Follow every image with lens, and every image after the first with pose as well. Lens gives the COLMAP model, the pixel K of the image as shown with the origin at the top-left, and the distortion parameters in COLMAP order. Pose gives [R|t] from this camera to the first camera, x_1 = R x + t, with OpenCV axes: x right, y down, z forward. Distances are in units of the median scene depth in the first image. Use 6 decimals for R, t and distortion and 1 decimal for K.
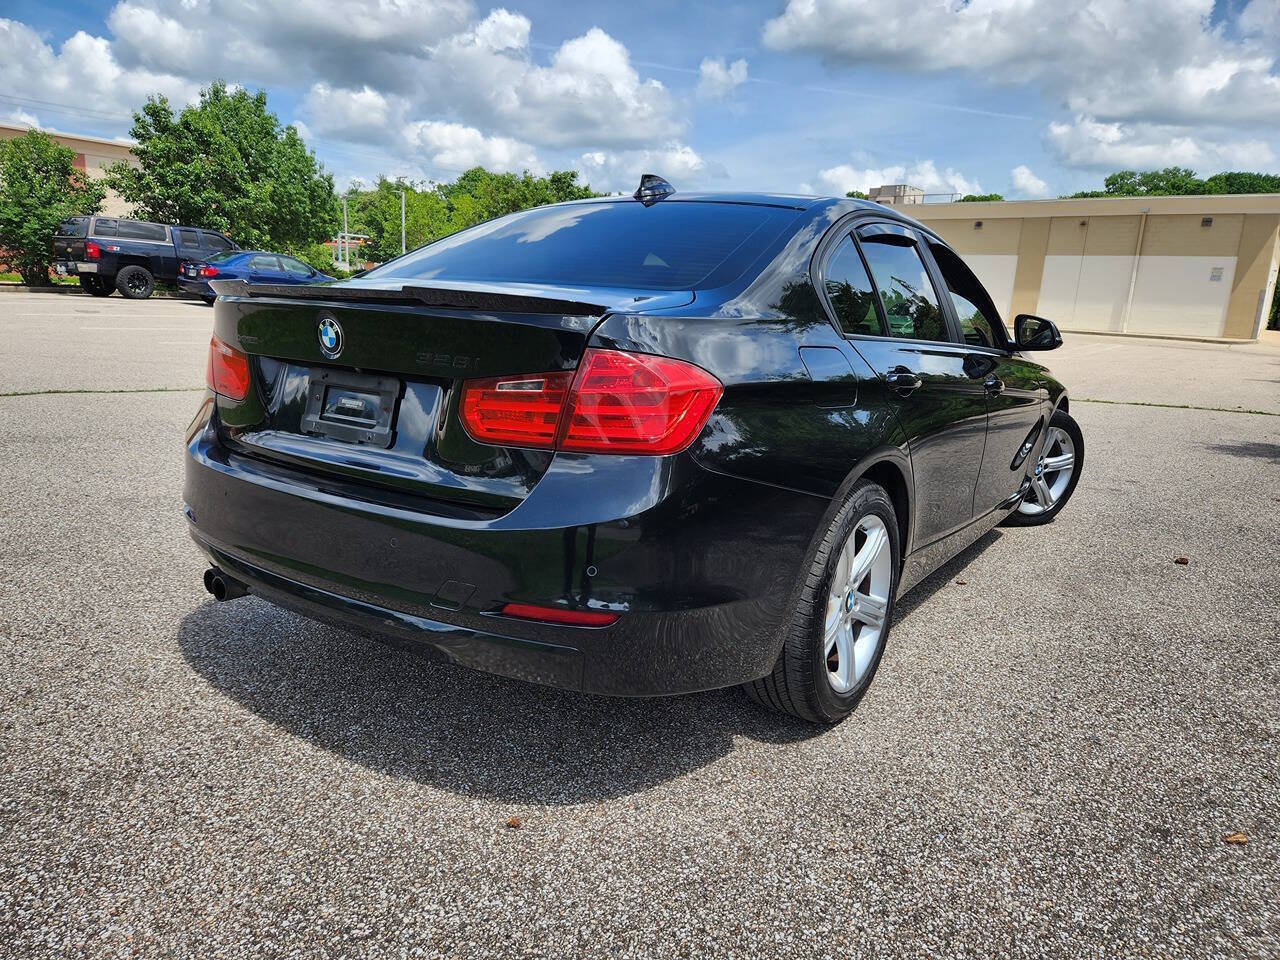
lens RADIAL K [[850.7, 0, 632.9], [0, 850.7, 476.9], [0, 0, 1]] dist [0.071359, -0.062870]
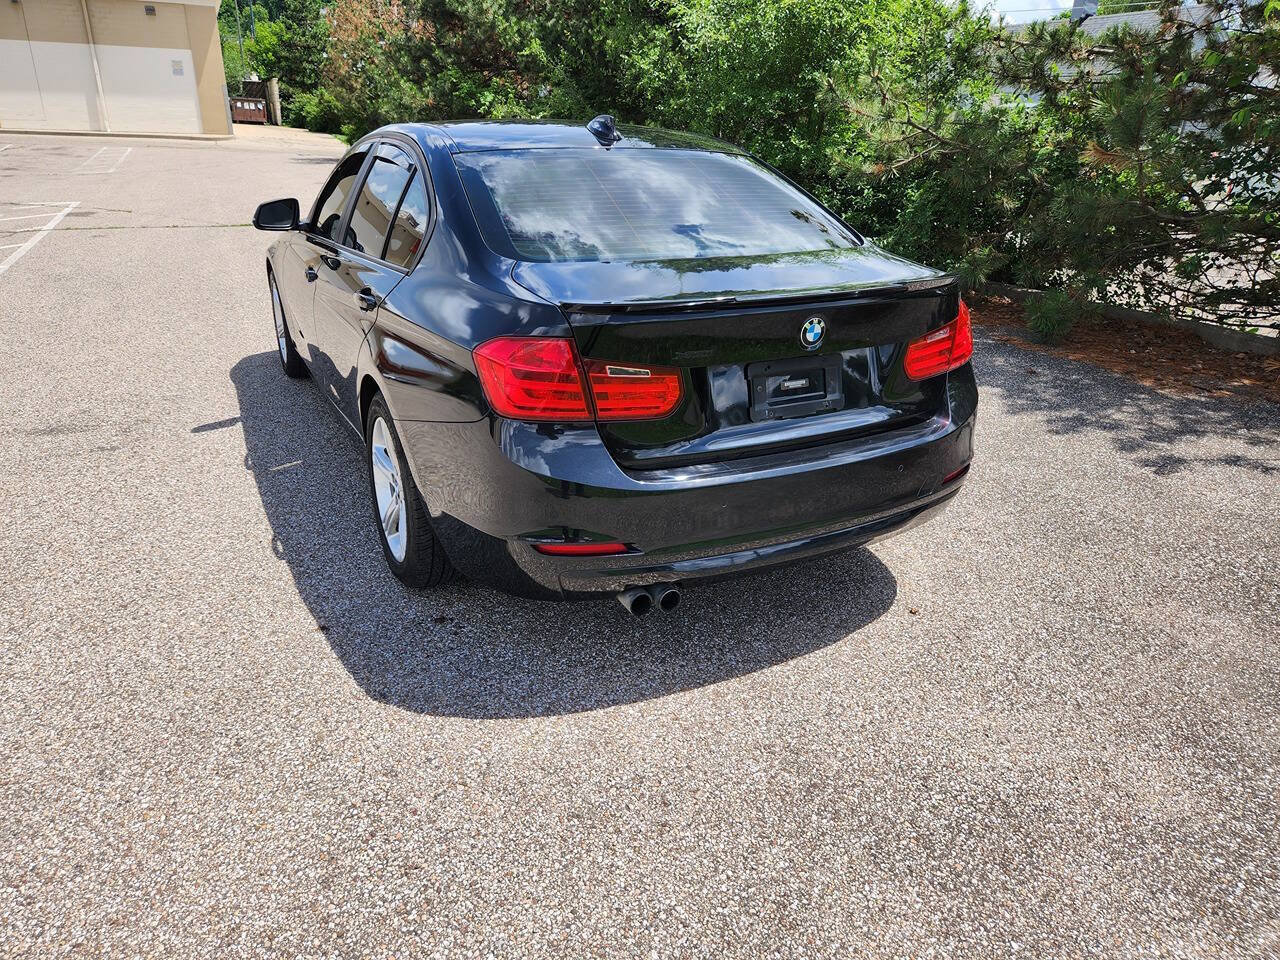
lens RADIAL K [[851.3, 0, 628.1], [0, 851.3, 476.3], [0, 0, 1]] dist [0.073223, -0.065523]
pose [[0.476885, -0.365112, 0.799546, -1.287793], [0.180186, 0.930934, 0.317640, -0.346089], [-0.860299, -0.007411, 0.509736, 0.543135]]
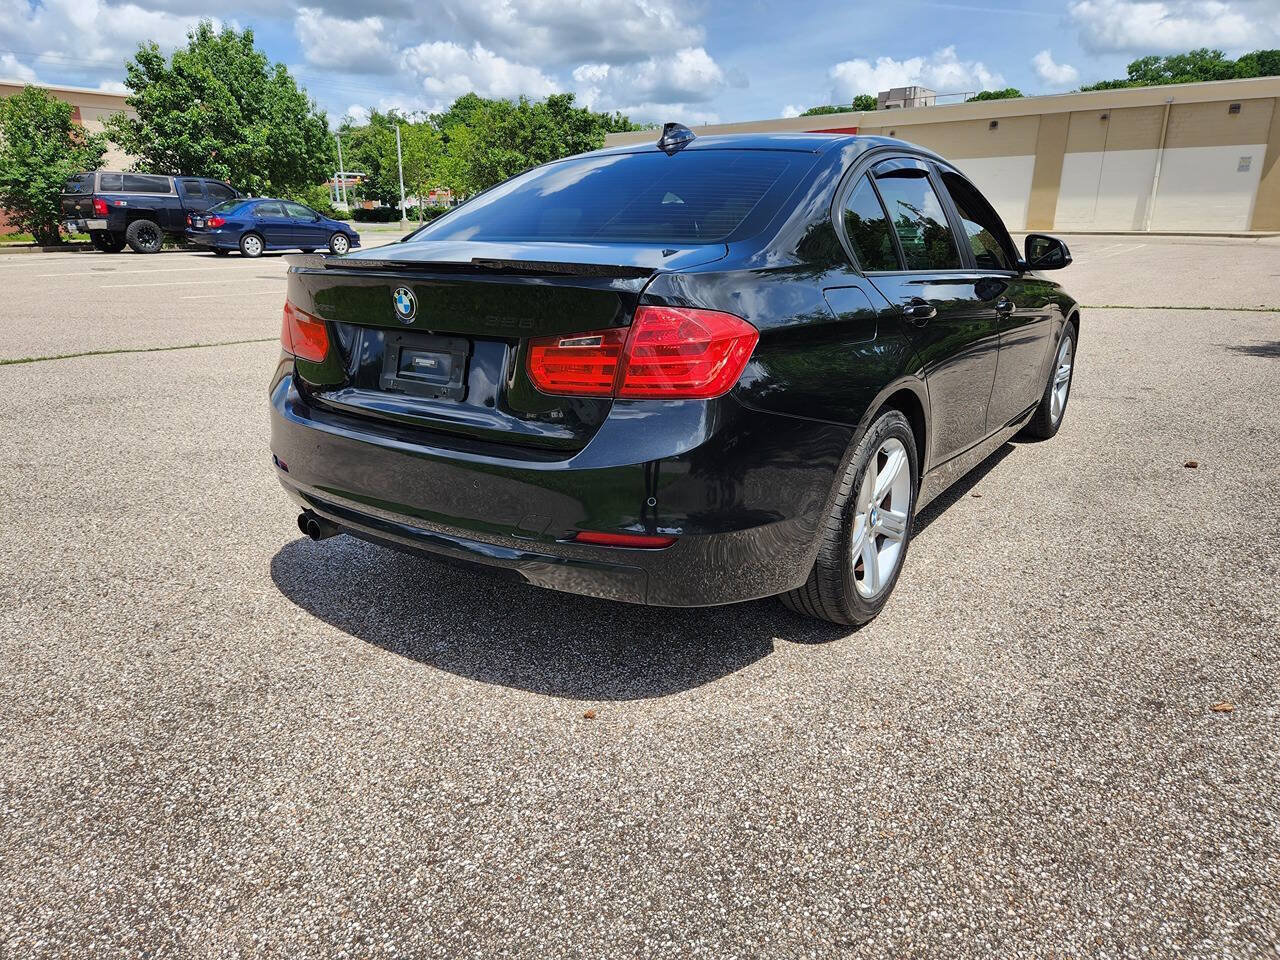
lens RADIAL K [[850.8, 0, 619.3], [0, 850.8, 475.9], [0, 0, 1]] dist [0.074621, -0.064538]
pose [[0.998381, -0.046284, -0.033060, -0.036671], [0.048794, 0.995630, 0.079630, -0.012011], [0.029230, -0.081114, 0.996276, -0.115469]]
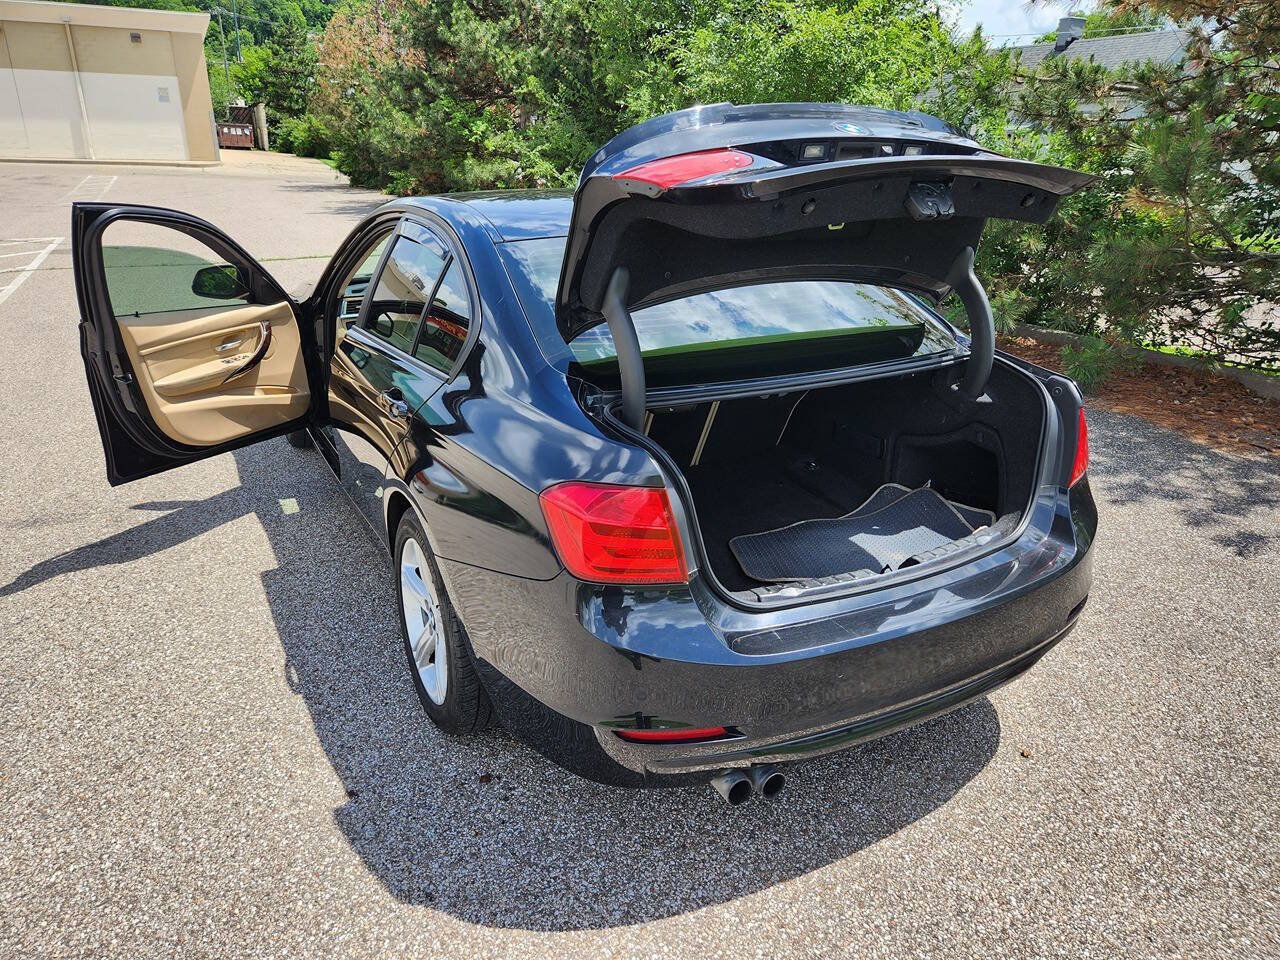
lens RADIAL K [[850.7, 0, 632.9], [0, 850.7, 476.9], [0, 0, 1]] dist [0.071359, -0.062870]
pose [[0.458276, -0.356297, 0.814270, -1.157798], [0.187984, 0.934265, 0.303004, -0.453725], [-0.868703, 0.014210, 0.495130, 0.712018]]
